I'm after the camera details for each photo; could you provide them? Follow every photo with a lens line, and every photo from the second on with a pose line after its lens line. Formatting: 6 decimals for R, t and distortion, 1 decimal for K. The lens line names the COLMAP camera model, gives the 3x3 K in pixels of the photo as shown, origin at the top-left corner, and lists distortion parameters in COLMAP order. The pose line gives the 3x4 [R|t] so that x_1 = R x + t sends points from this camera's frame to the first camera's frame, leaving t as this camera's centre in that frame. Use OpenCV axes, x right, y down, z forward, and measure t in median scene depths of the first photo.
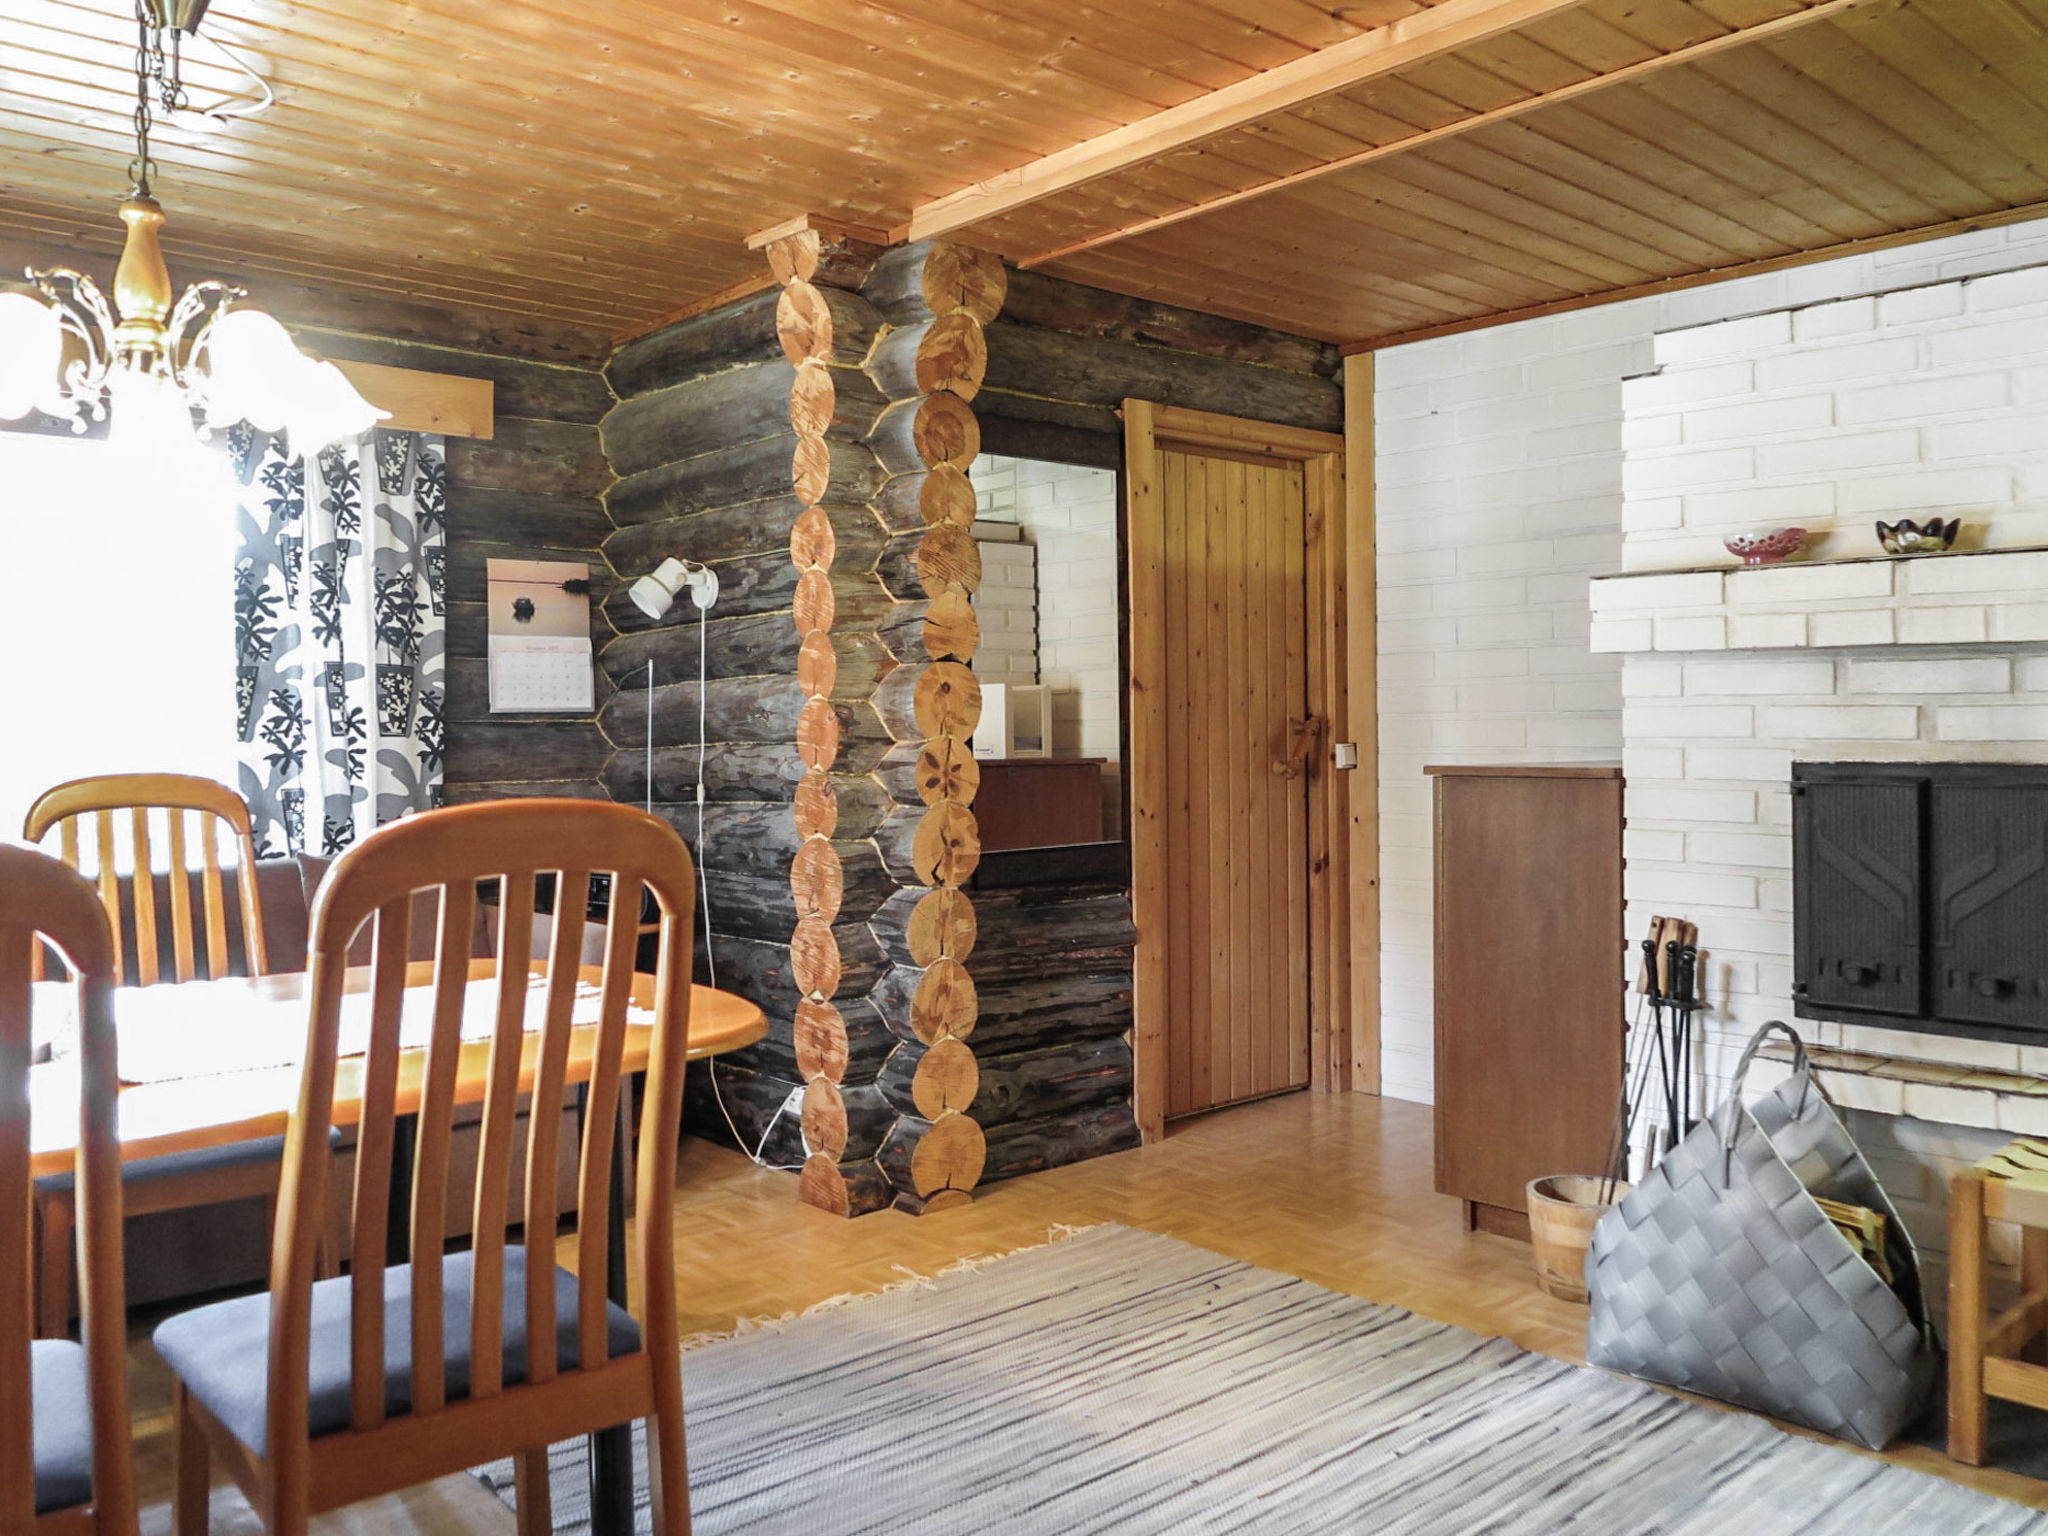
lens RADIAL K [[1622.3, 0, 995.2], [0, 1622.3, 720.4], [0, 0, 1]] dist [-0.033497, 0.010289]
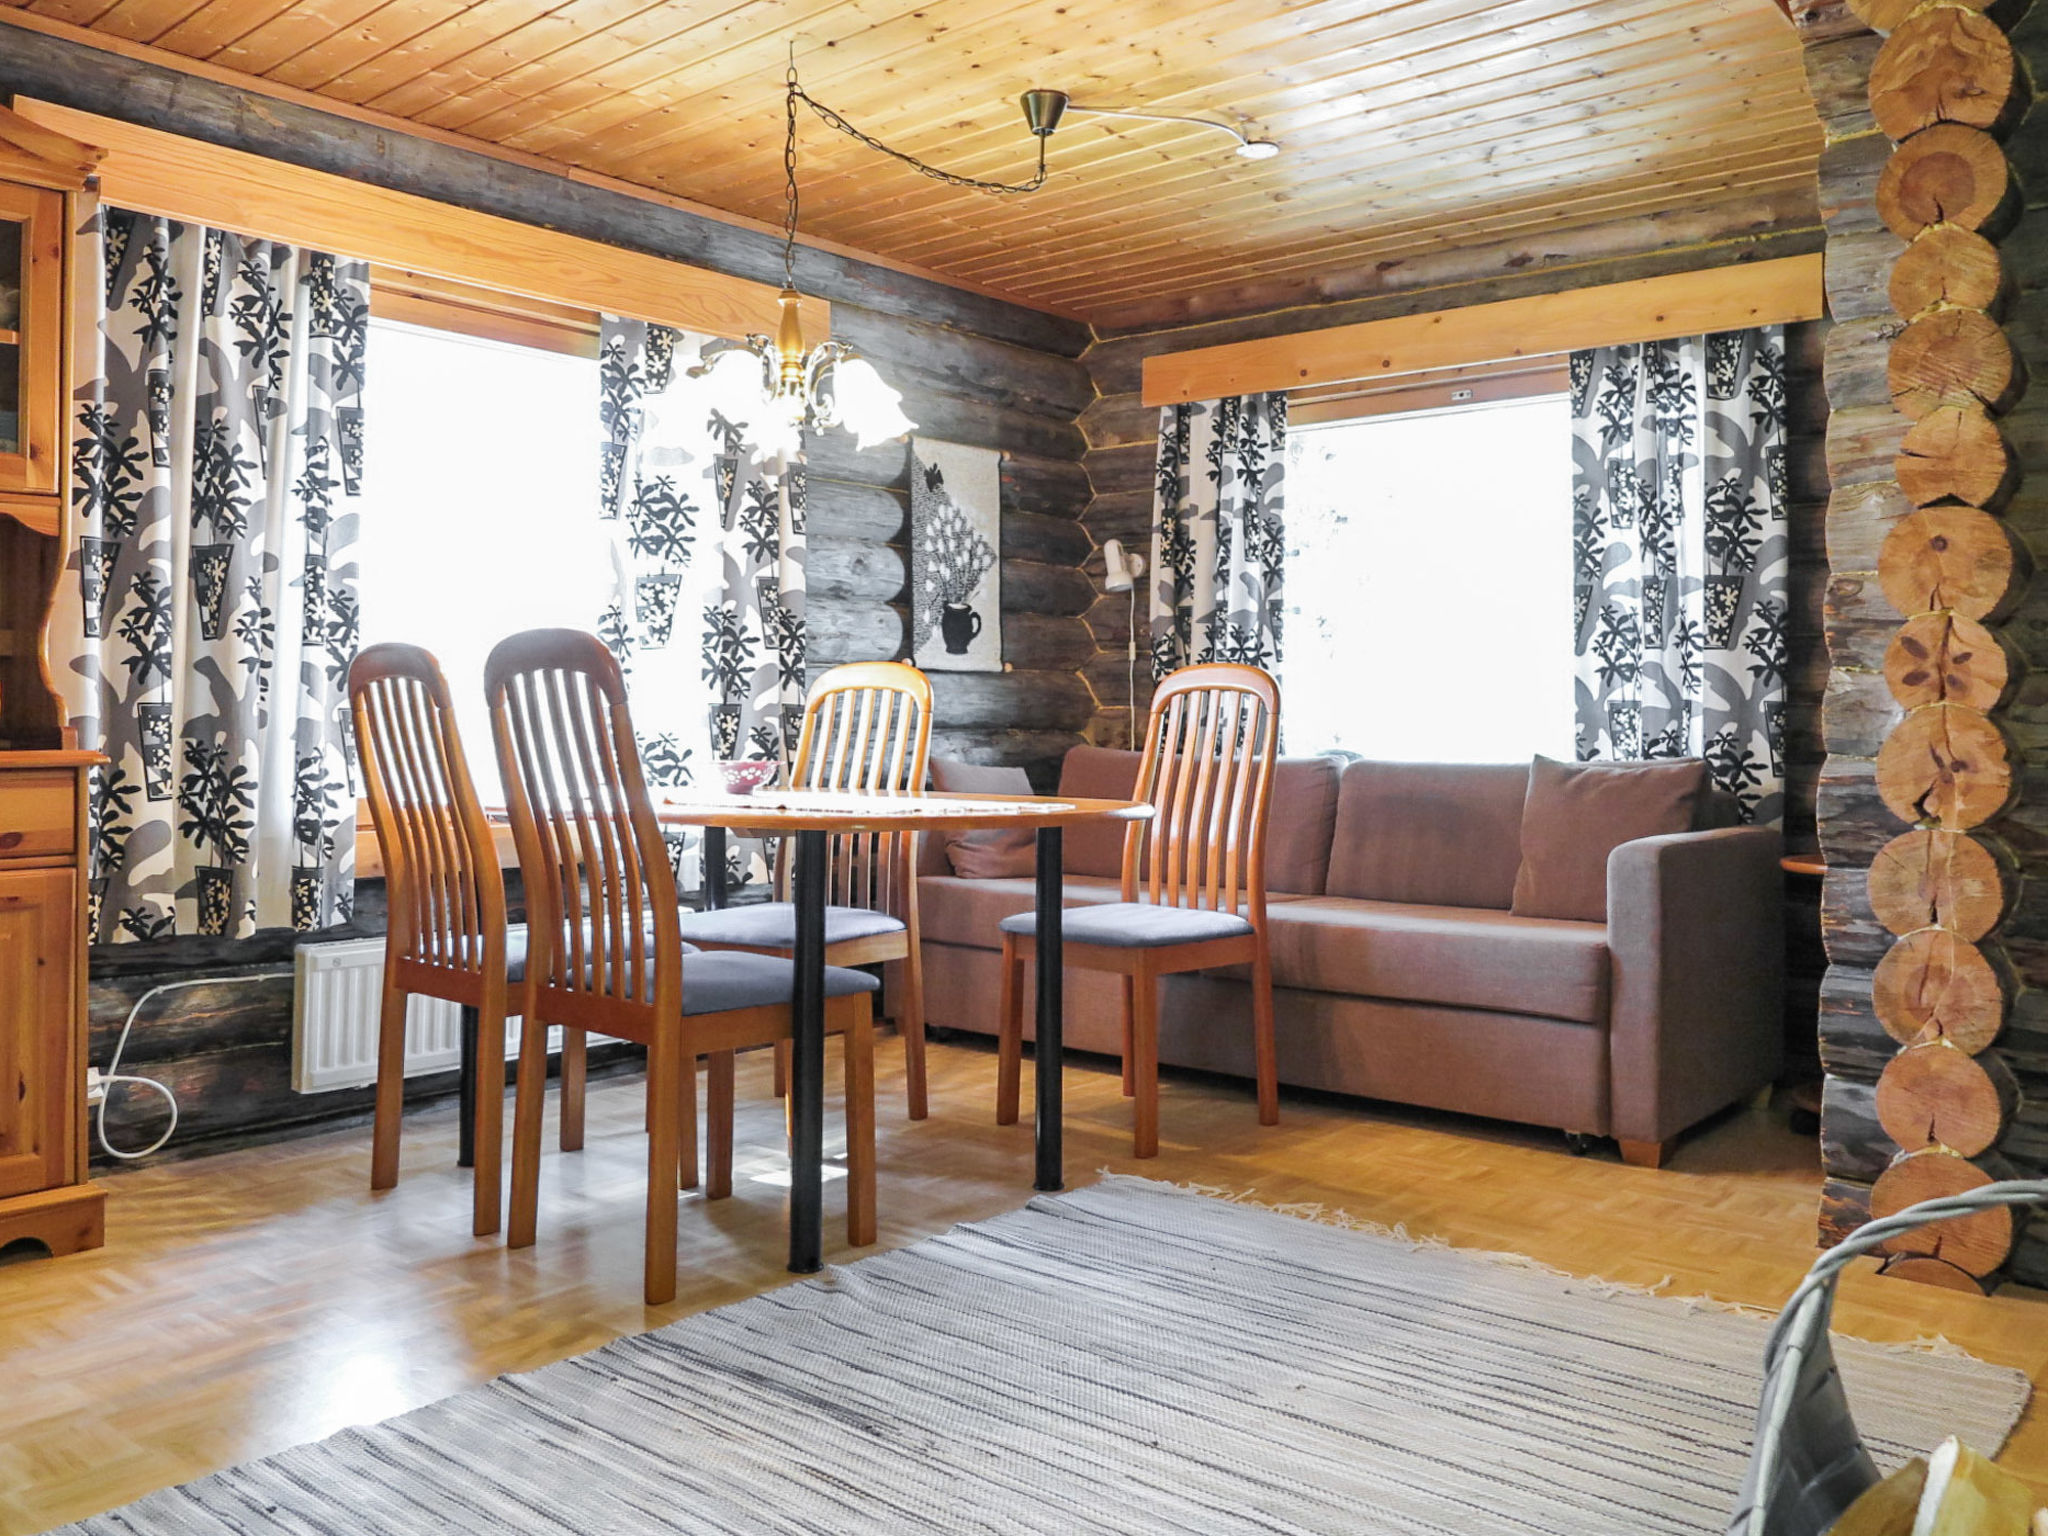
lens RADIAL K [[1661.9, 0, 1030.5], [0, 1661.9, 698.1], [0, 0, 1]] dist [-0.038843, 0.006360]
pose [[0.156001, -0.004045, -0.987749, 0.772342], [-0.005916, 0.999970, -0.005030, 0.066585], [0.987739, 0.006629, 0.155973, 0.630472]]
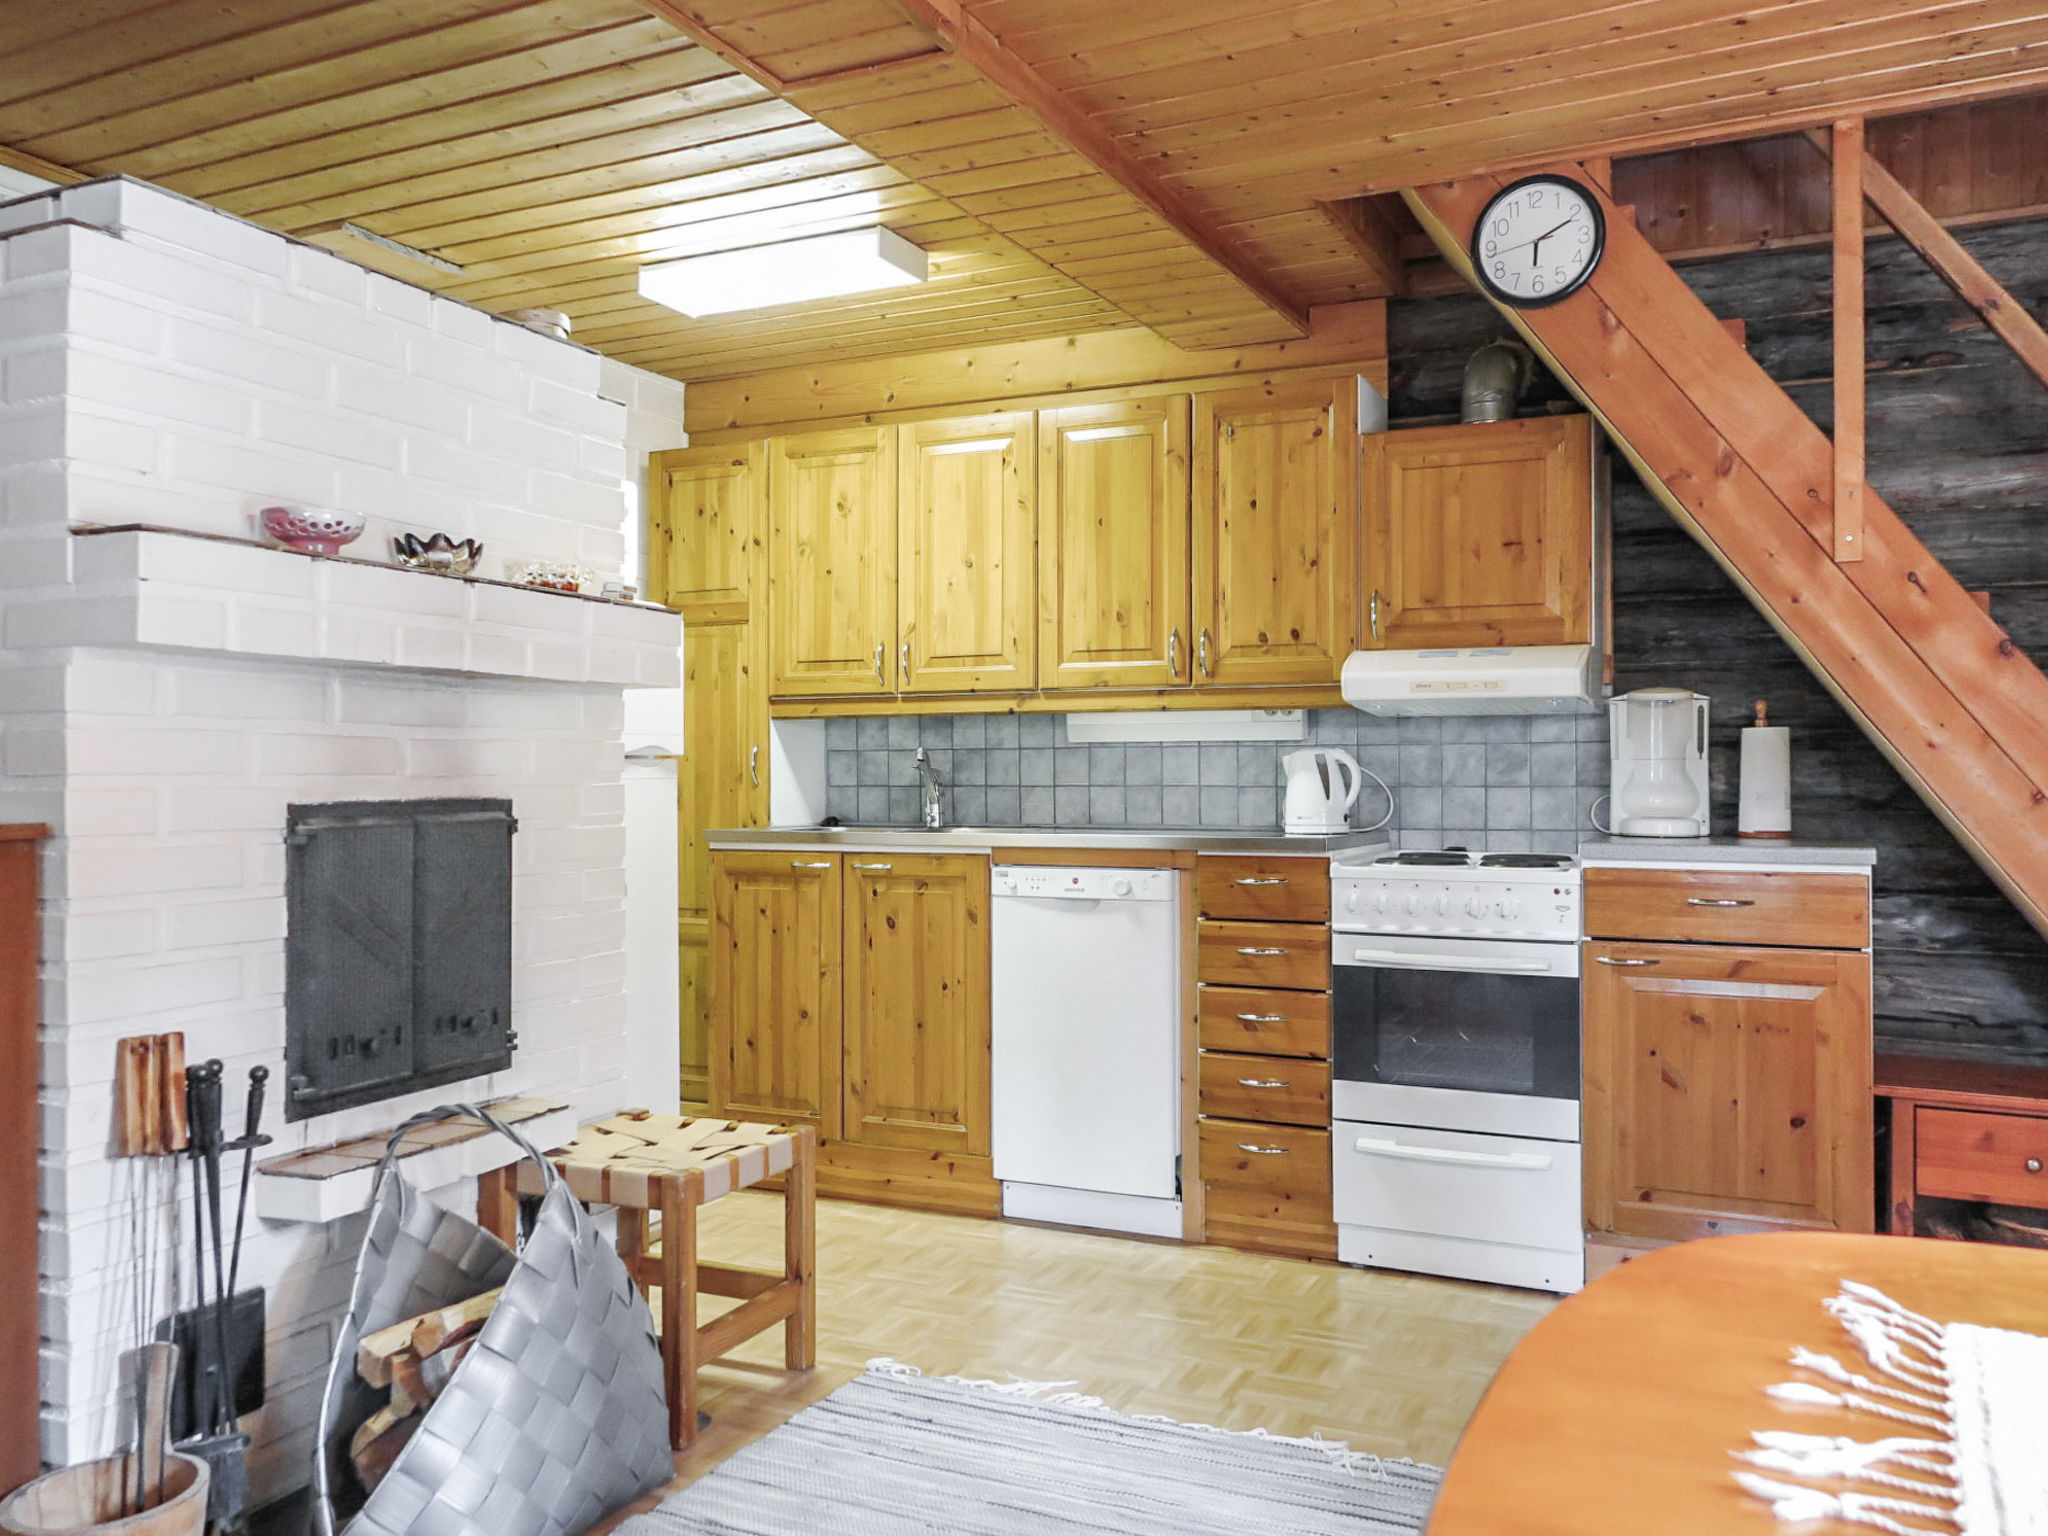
lens RADIAL K [[1591.3, 0, 1024.0], [0, 1591.3, 768.0], [0, 0, 1]] dist [0.000375, 0.002971]
pose [[-0.394505, 0.008580, 0.918854, -0.377050], [0.003234, 0.999963, -0.007949, 0.015300], [-0.918888, -0.000164, -0.394518, 0.975737]]
